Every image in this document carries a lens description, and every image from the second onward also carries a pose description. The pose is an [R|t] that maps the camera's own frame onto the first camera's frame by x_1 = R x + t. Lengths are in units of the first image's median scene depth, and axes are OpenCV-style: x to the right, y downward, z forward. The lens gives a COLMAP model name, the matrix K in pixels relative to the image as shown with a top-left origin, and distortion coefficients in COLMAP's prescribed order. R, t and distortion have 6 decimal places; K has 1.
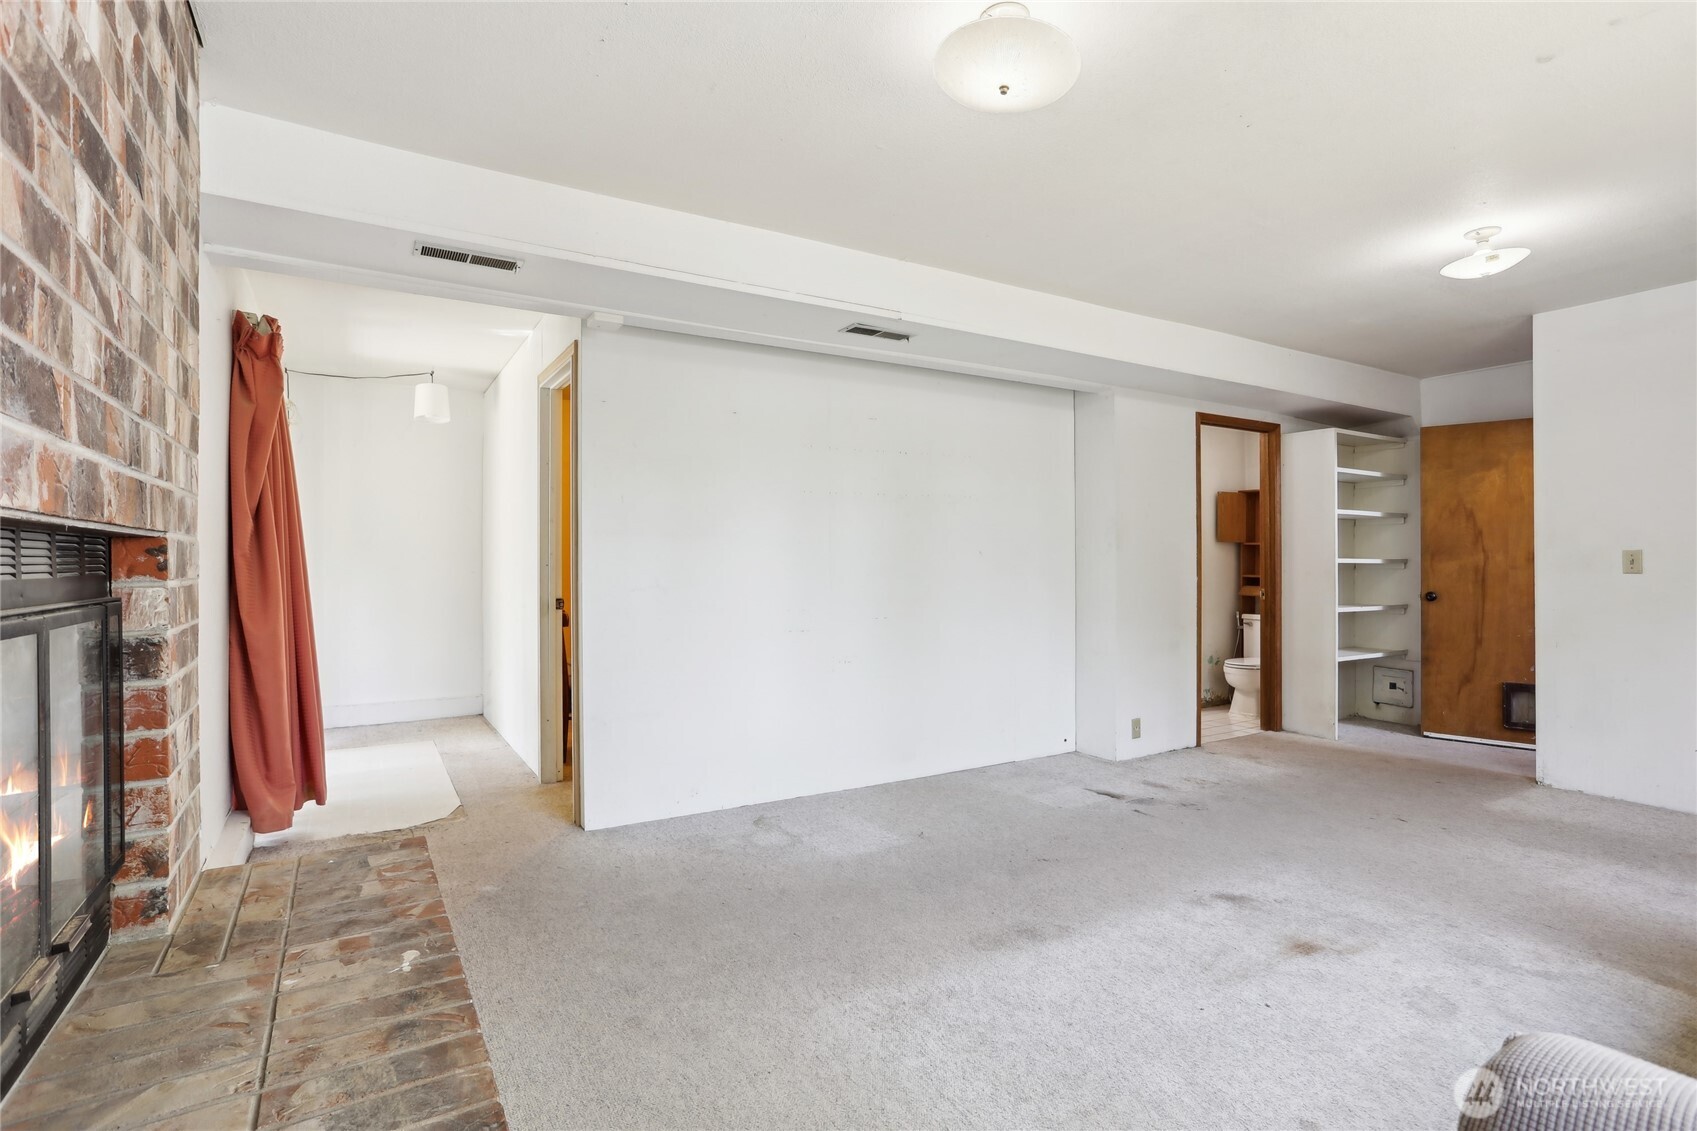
lens RADIAL K [[840.2, 0, 849.5], [0, 840.2, 552.6], [0, 0, 1]] dist [-0.070535, 0.036368]
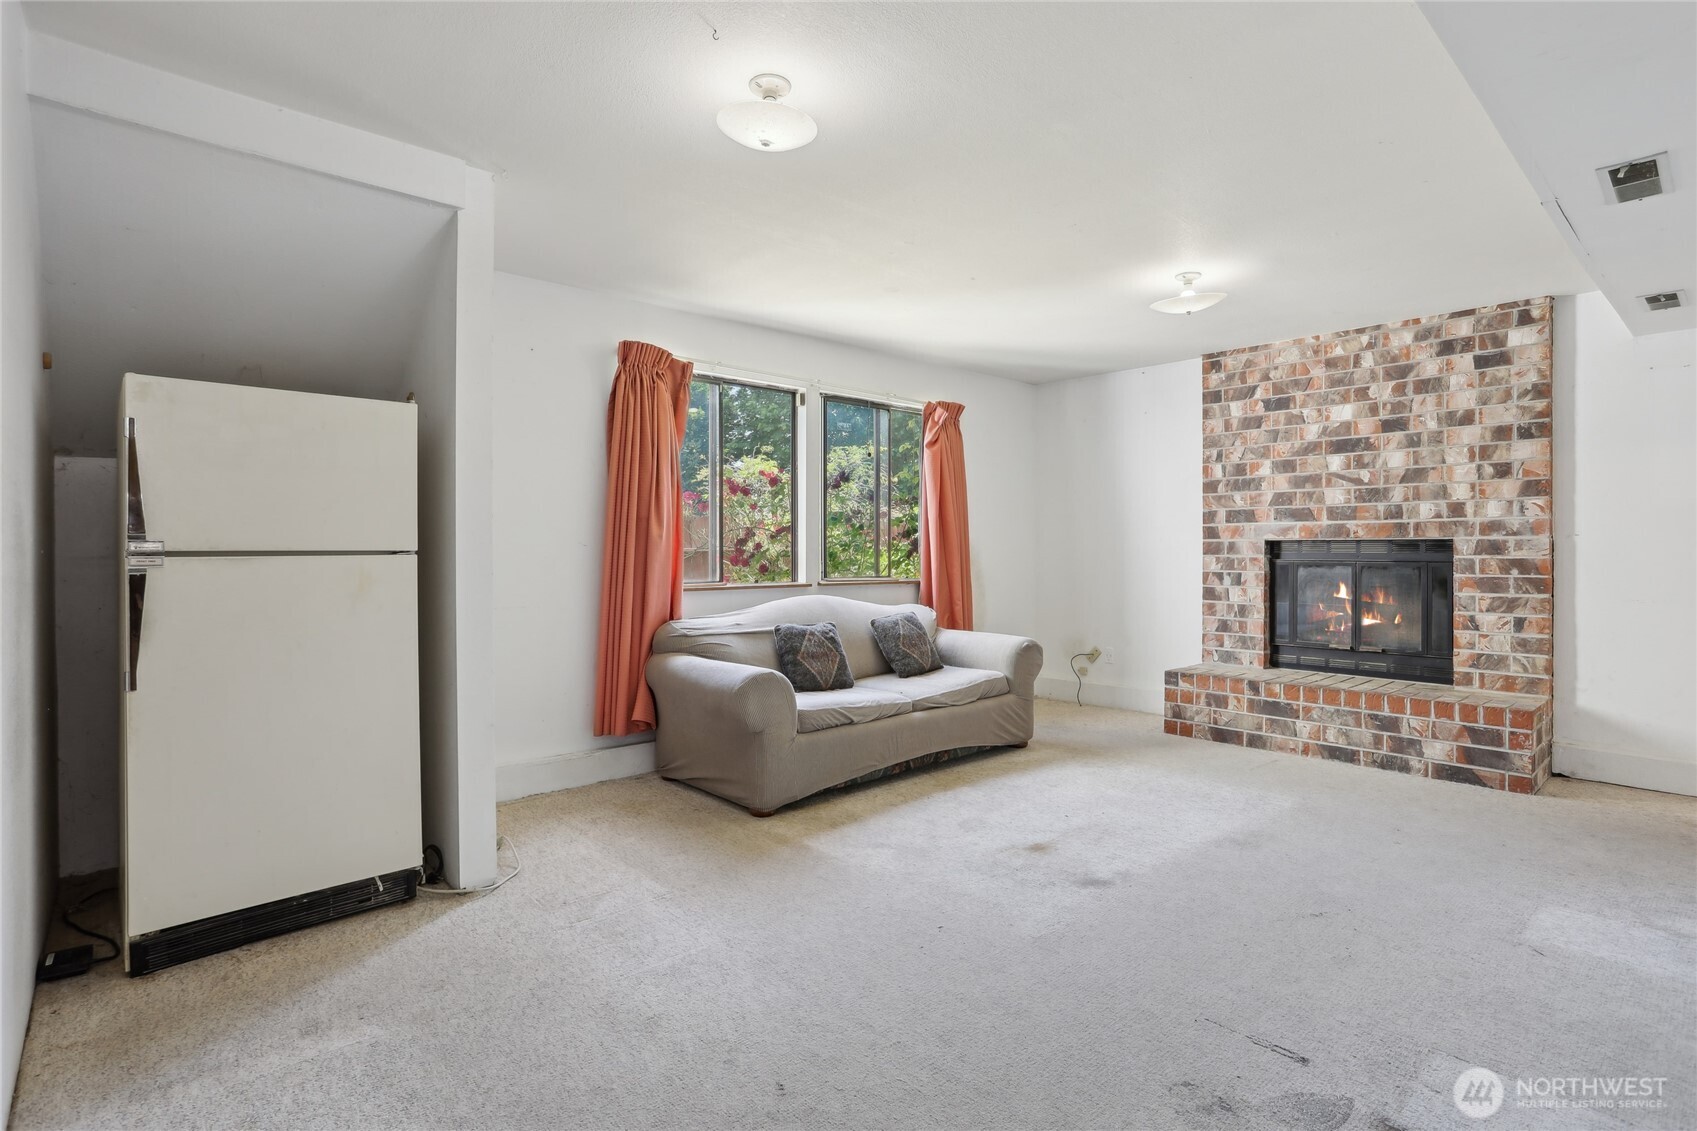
lens RADIAL K [[840.2, 0, 849.5], [0, 840.2, 552.6], [0, 0, 1]] dist [-0.070535, 0.036368]
pose [[-0.981995, 0.004873, -0.188844, 1.044982], [0.006135, 0.999963, -0.006100, 0.019721], [0.188807, -0.007149, -0.981988, 2.134256]]
